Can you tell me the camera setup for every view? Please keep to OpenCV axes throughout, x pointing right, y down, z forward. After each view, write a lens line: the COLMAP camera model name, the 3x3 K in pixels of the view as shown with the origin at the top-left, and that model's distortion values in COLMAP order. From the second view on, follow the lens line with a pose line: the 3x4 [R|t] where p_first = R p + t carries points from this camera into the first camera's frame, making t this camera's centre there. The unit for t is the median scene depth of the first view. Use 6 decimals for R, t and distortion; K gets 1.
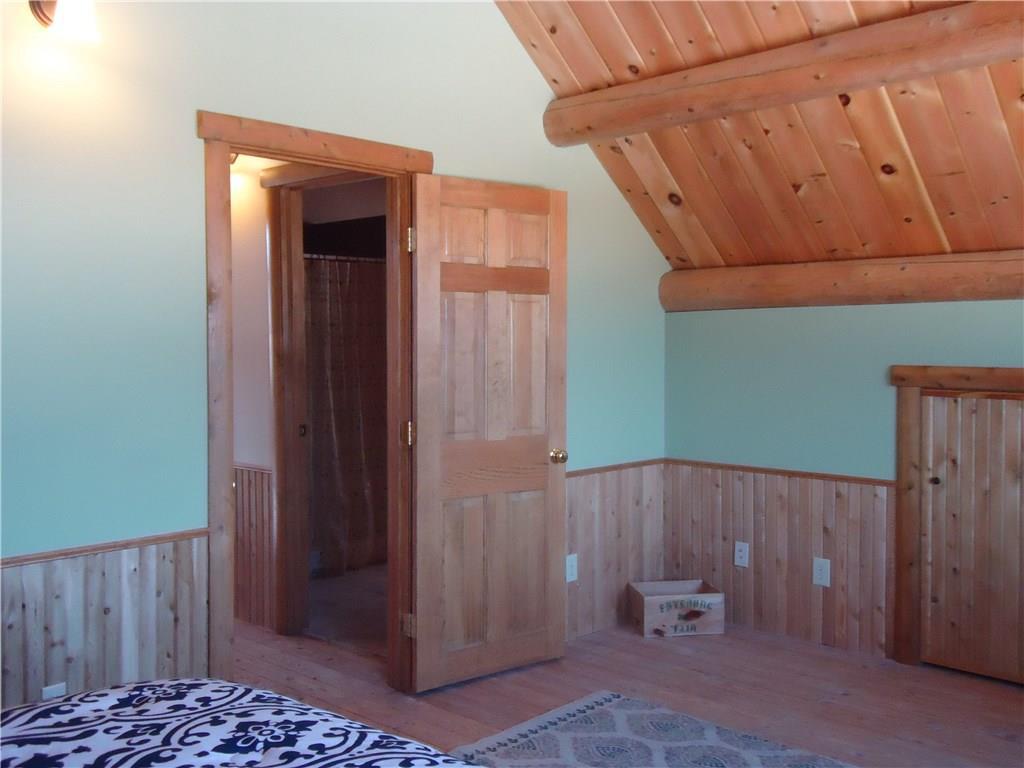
lens RADIAL K [[972.9, 0, 525.5], [0, 972.9, 380.7], [0, 0, 1]] dist [0.035815, 0.005906]
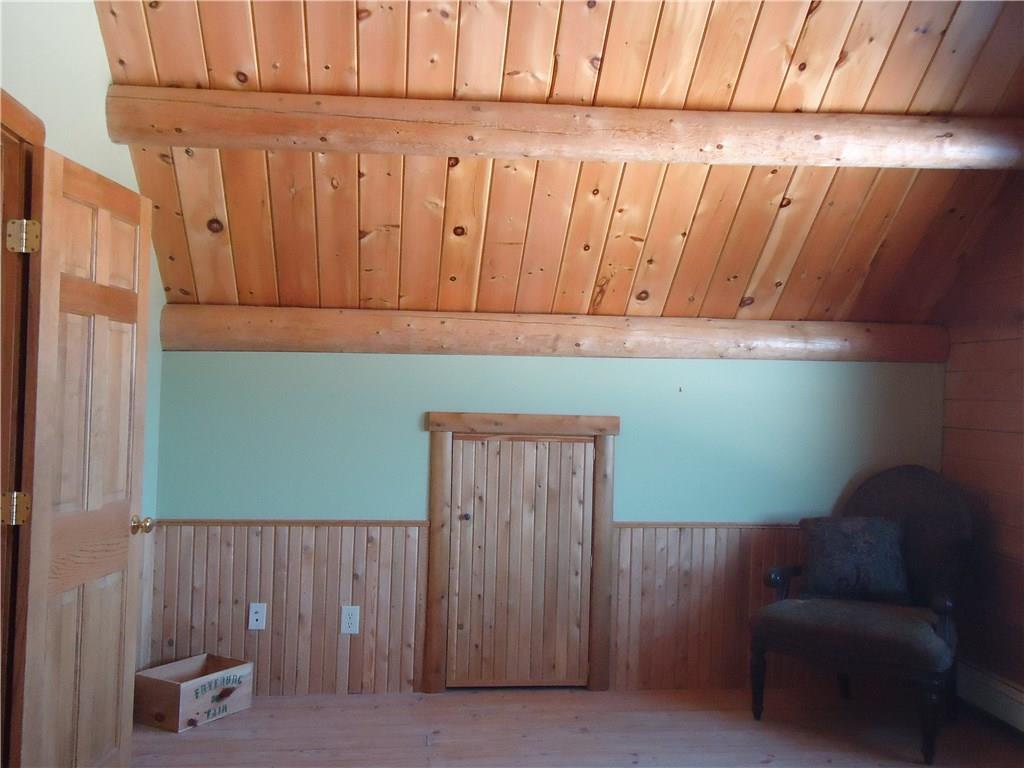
lens RADIAL K [[972.9, 0, 525.5], [0, 972.9, 380.7], [0, 0, 1]] dist [0.035815, 0.005906]
pose [[0.666442, 0.024343, 0.745160, -0.342637], [0.011024, 0.999036, -0.042496, -0.003334], [-0.745476, 0.036536, 0.665531, 0.210046]]
